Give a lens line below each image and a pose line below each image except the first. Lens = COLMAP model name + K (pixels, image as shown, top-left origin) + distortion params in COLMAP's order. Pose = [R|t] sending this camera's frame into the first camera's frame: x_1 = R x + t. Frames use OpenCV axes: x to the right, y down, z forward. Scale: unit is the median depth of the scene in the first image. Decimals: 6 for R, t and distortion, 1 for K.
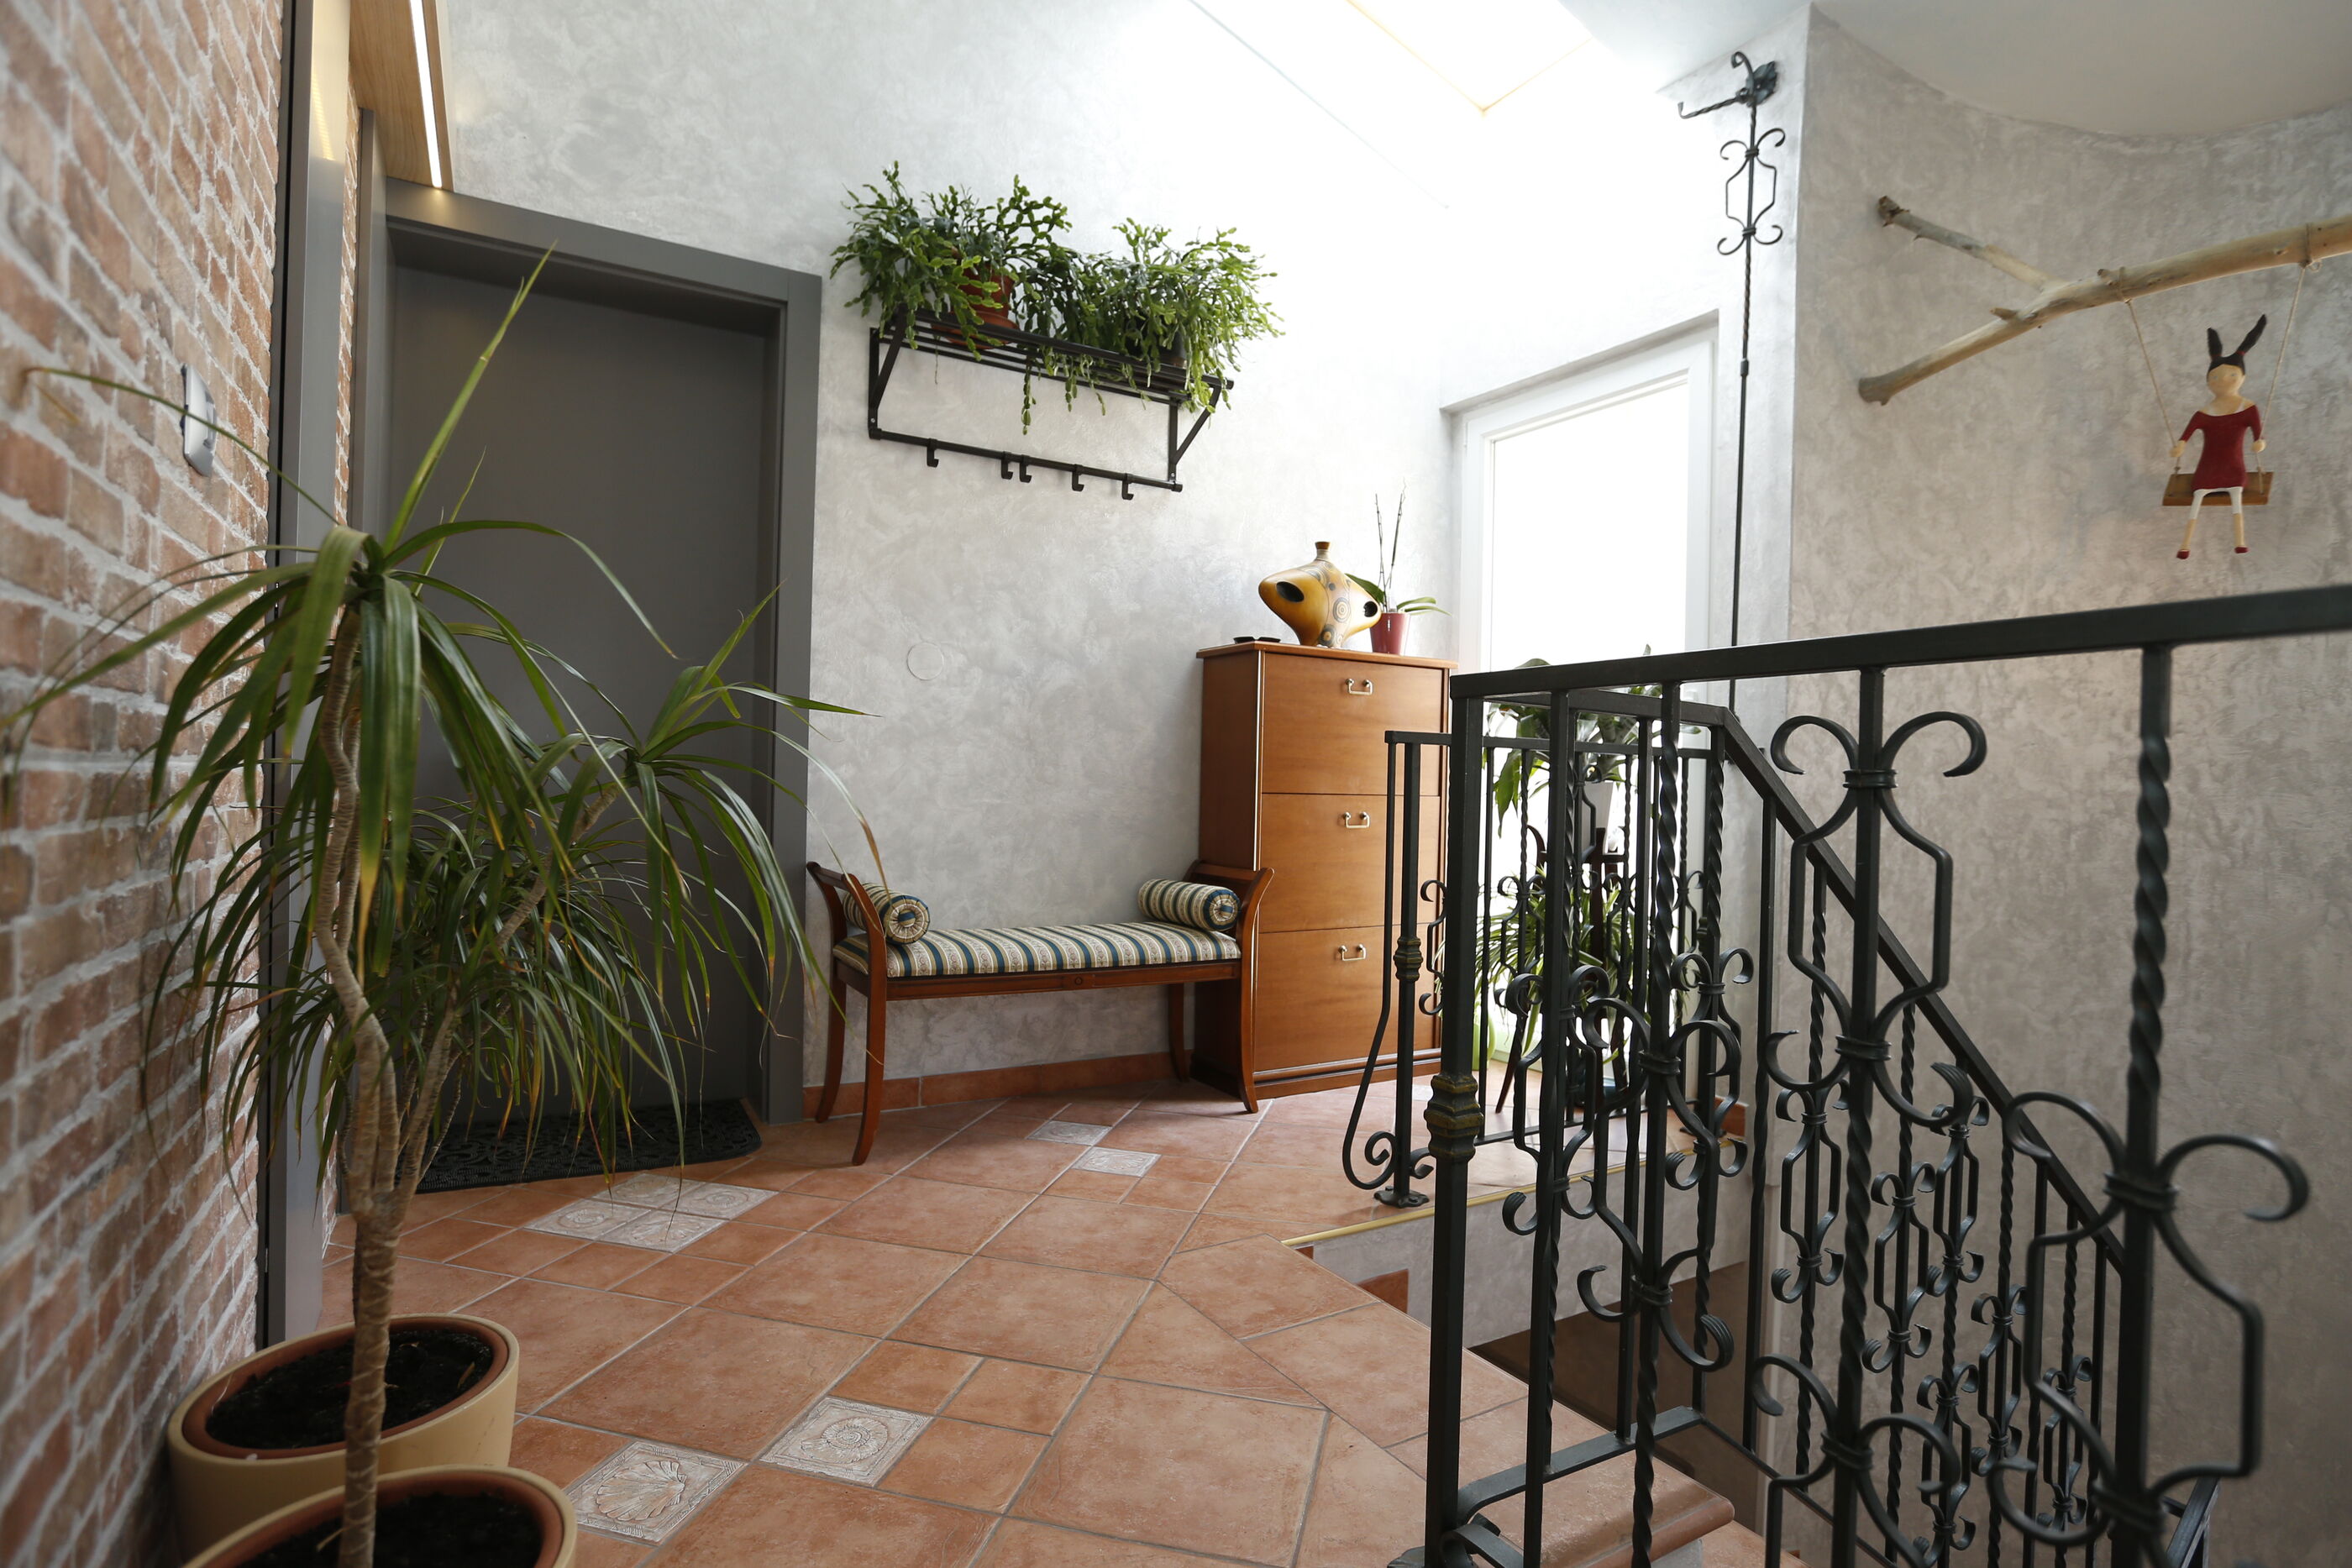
lens RADIAL K [[1184.3, 0, 1170.8], [0, 1184.3, 789.1], [0, 0, 1]] dist [-0.054932, 0.029900]
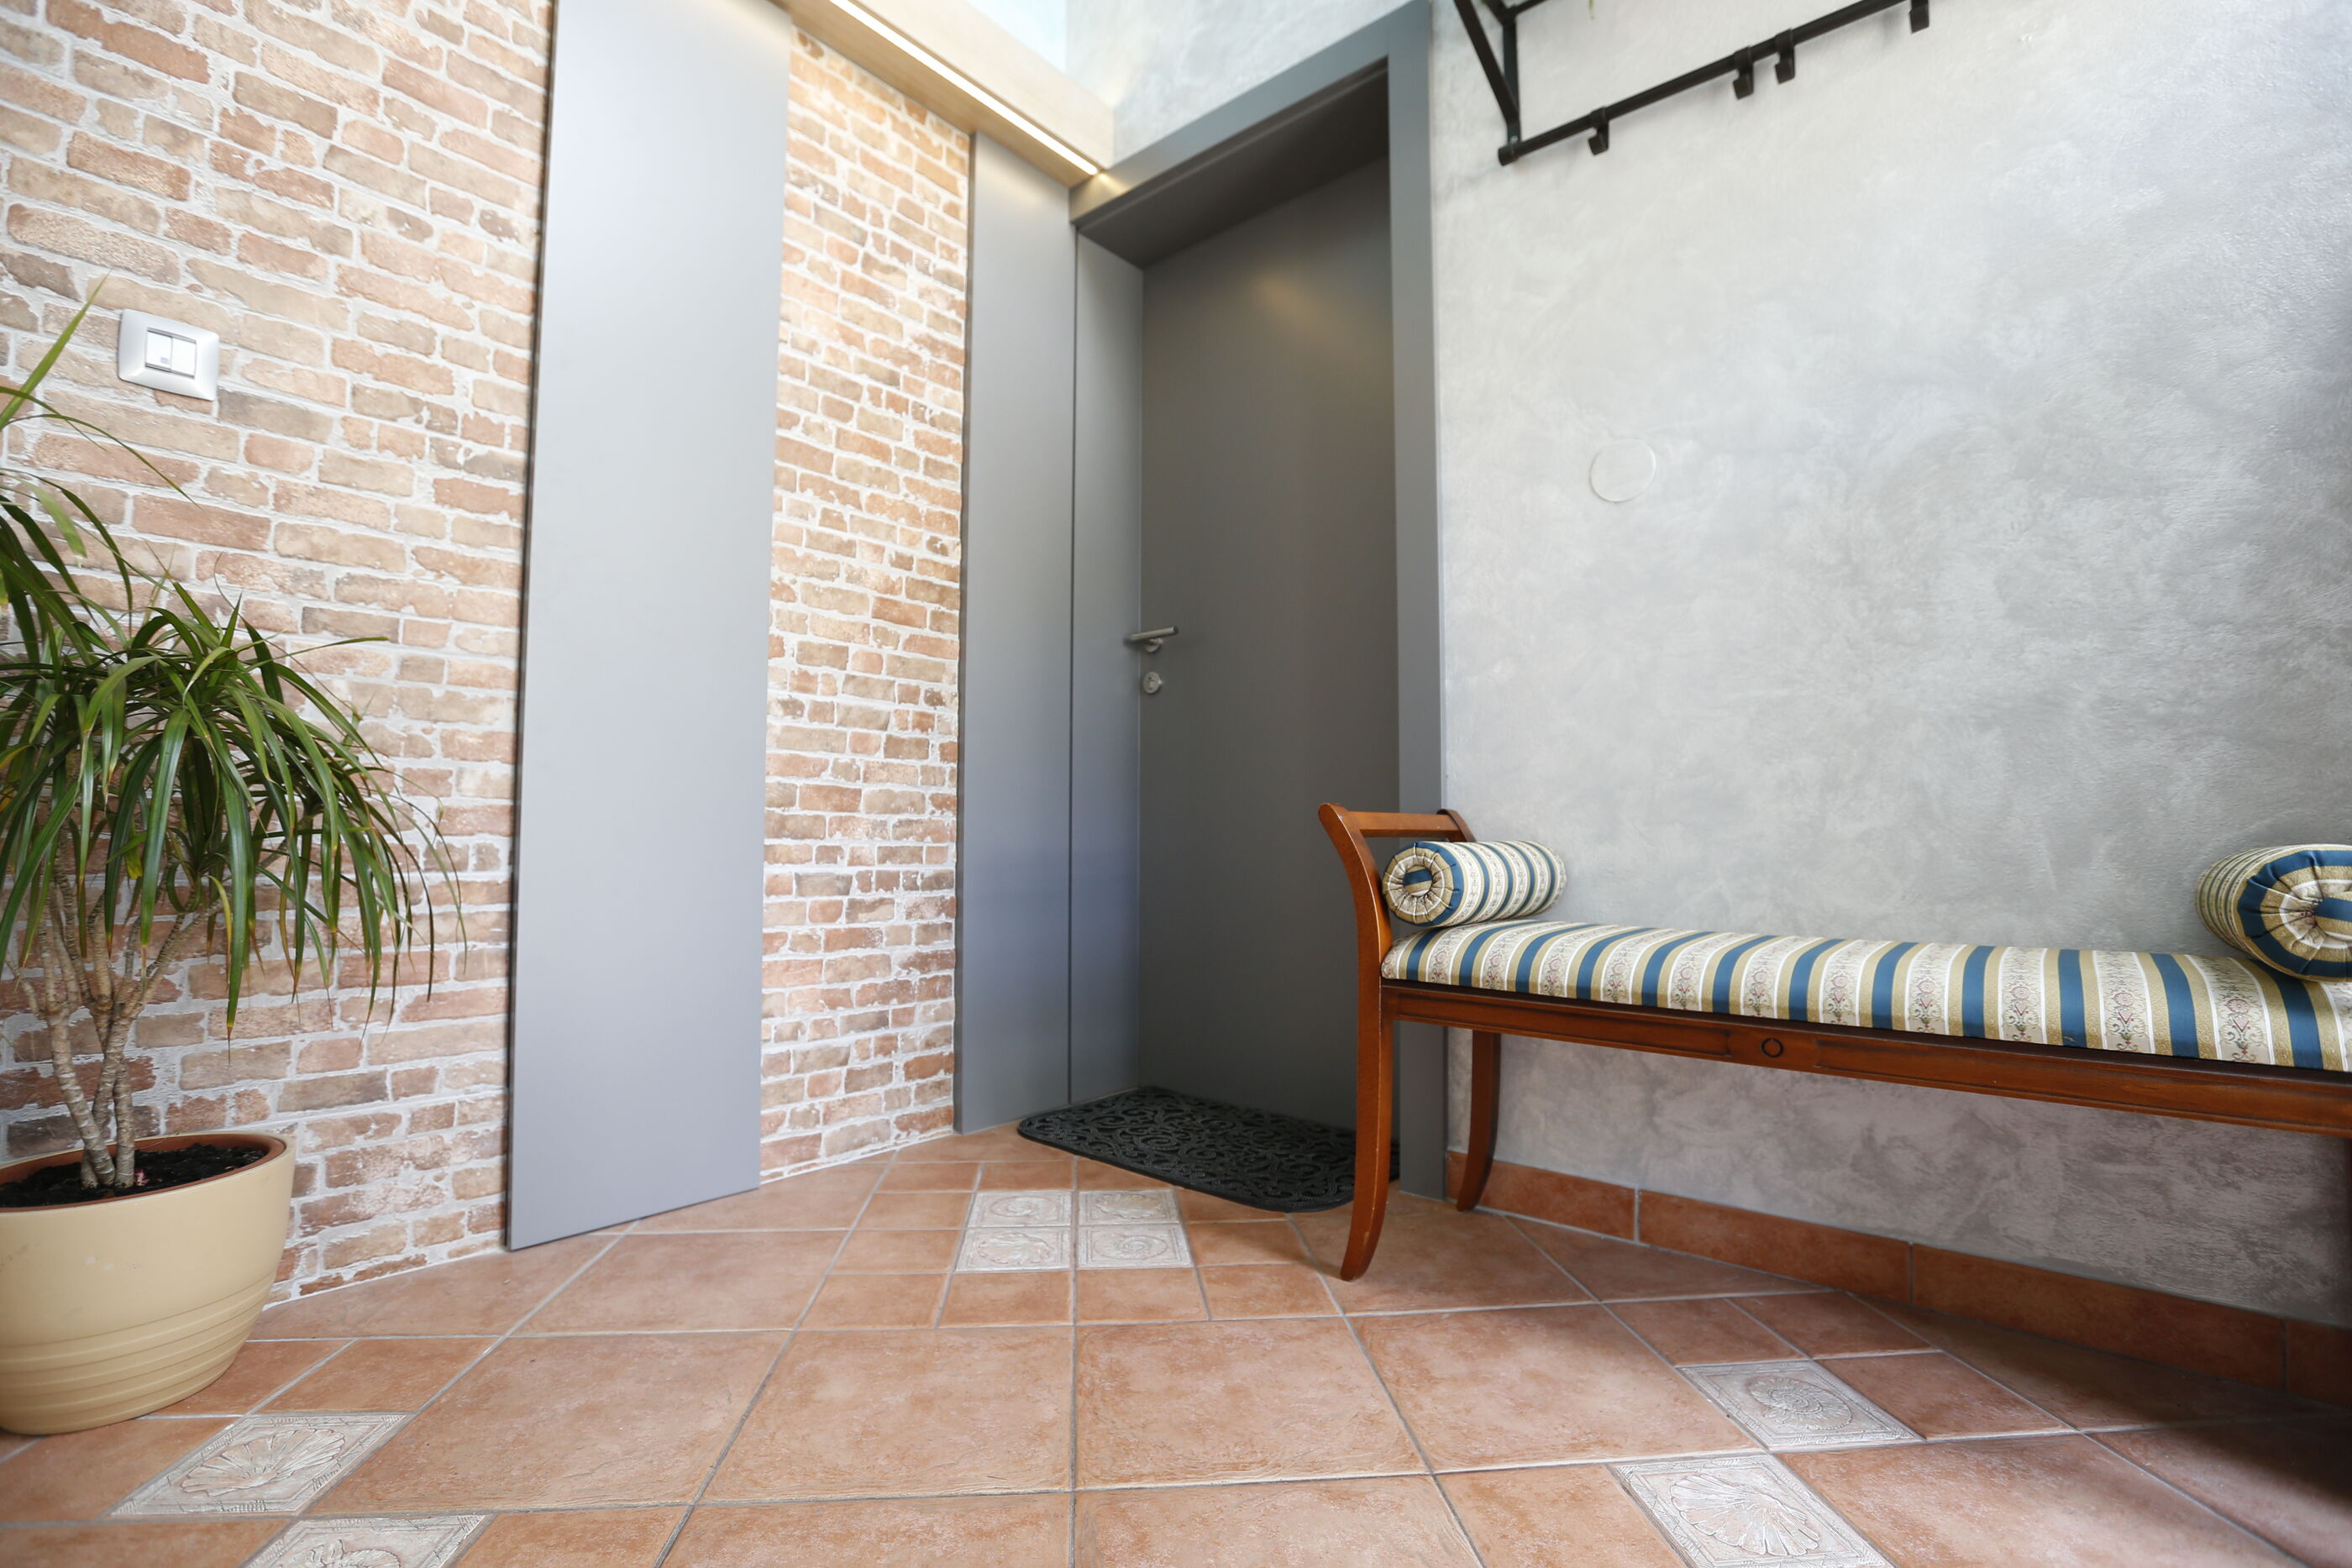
lens RADIAL K [[1069.6, 0, 1168.1], [0, 1069.6, 789.7], [0, 0, 1]] dist [-0.057262, 0.022014]
pose [[0.324227, -0.068081, -0.943526, 0.212322], [0.000755, 0.997425, -0.071710, 0.091578], [0.945979, 0.022538, 0.323444, 0.638735]]
